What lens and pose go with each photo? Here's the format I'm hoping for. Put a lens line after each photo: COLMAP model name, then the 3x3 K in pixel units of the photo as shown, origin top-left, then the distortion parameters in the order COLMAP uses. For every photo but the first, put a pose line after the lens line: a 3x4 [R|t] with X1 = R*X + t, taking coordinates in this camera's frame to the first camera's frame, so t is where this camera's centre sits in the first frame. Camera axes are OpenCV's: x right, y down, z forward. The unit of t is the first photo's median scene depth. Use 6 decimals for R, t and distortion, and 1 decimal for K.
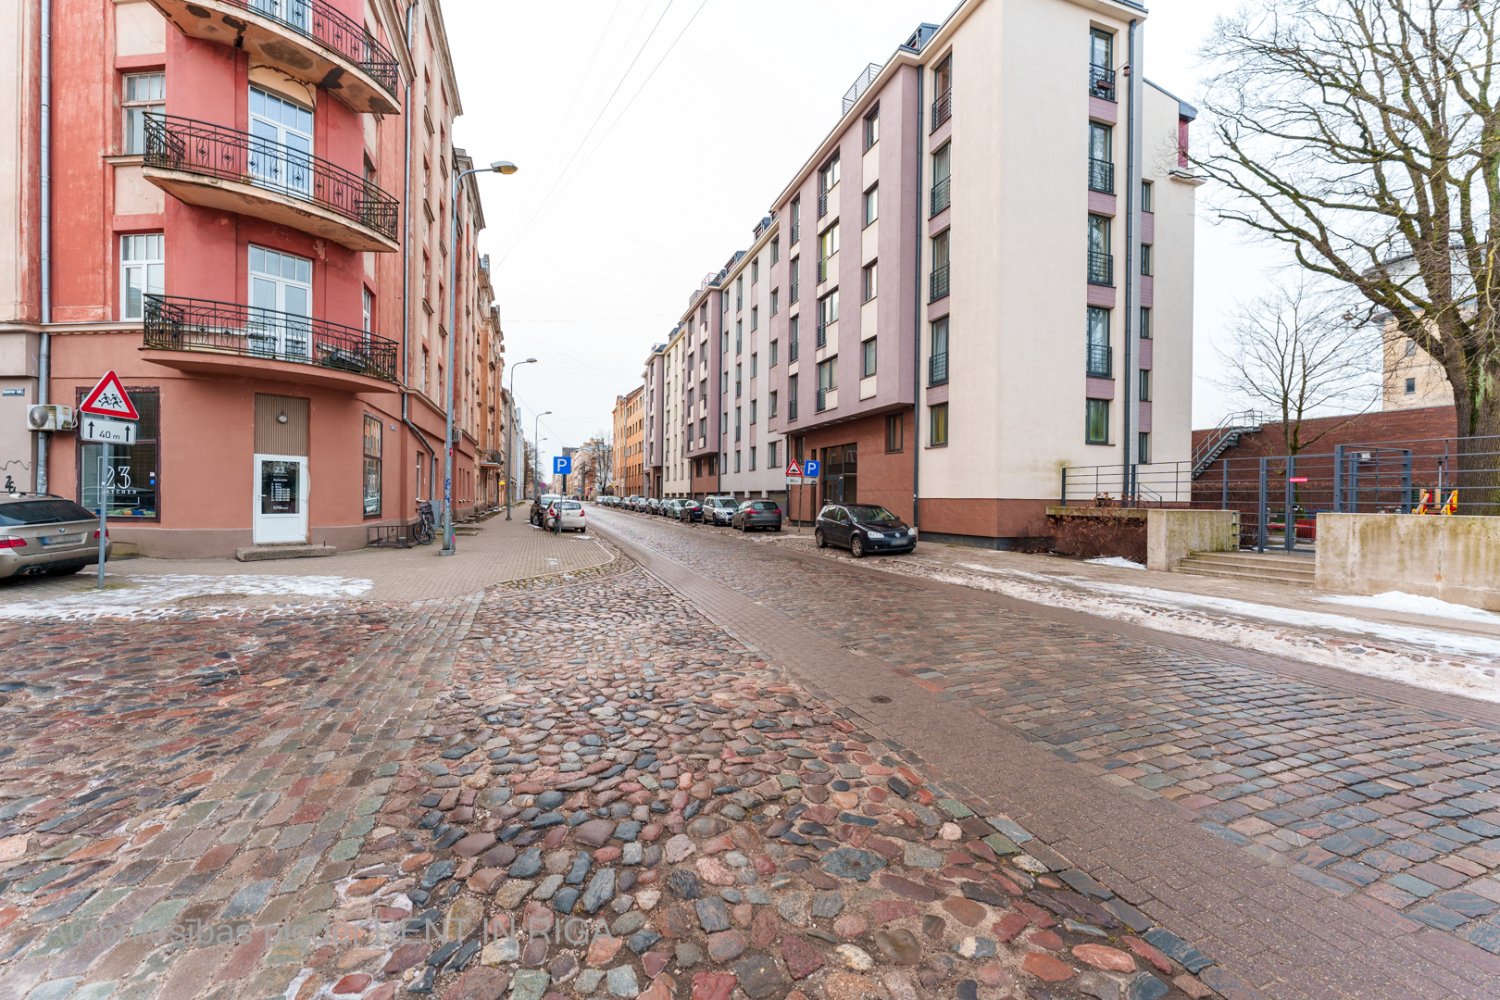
lens RADIAL K [[598.6, 0, 750.0], [0, 598.6, 495.5], [0, 0, 1]] dist [-0.001921, 0.000575]
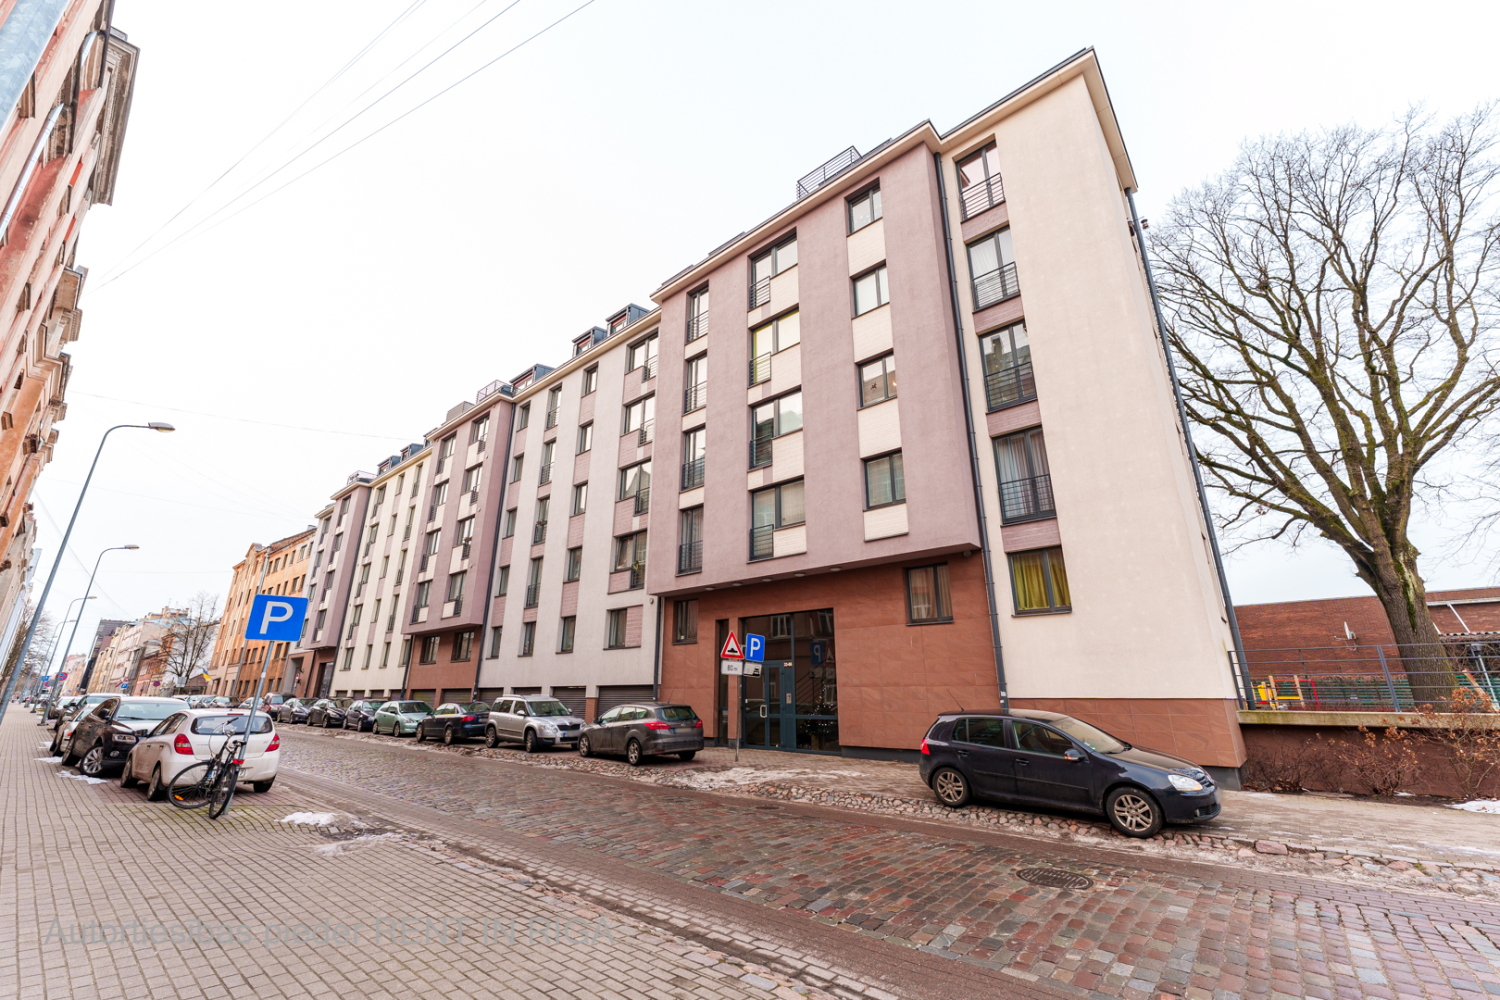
lens RADIAL K [[598.6, 0, 747.4], [0, 598.6, 502.4], [0, 0, 1]] dist [-0.001921, 0.000575]
pose [[0.867522, 0.144061, 0.476080, -0.172636], [0.005707, 0.954193, -0.299136, -0.002892], [-0.497367, 0.262224, 0.826961, 0.357548]]
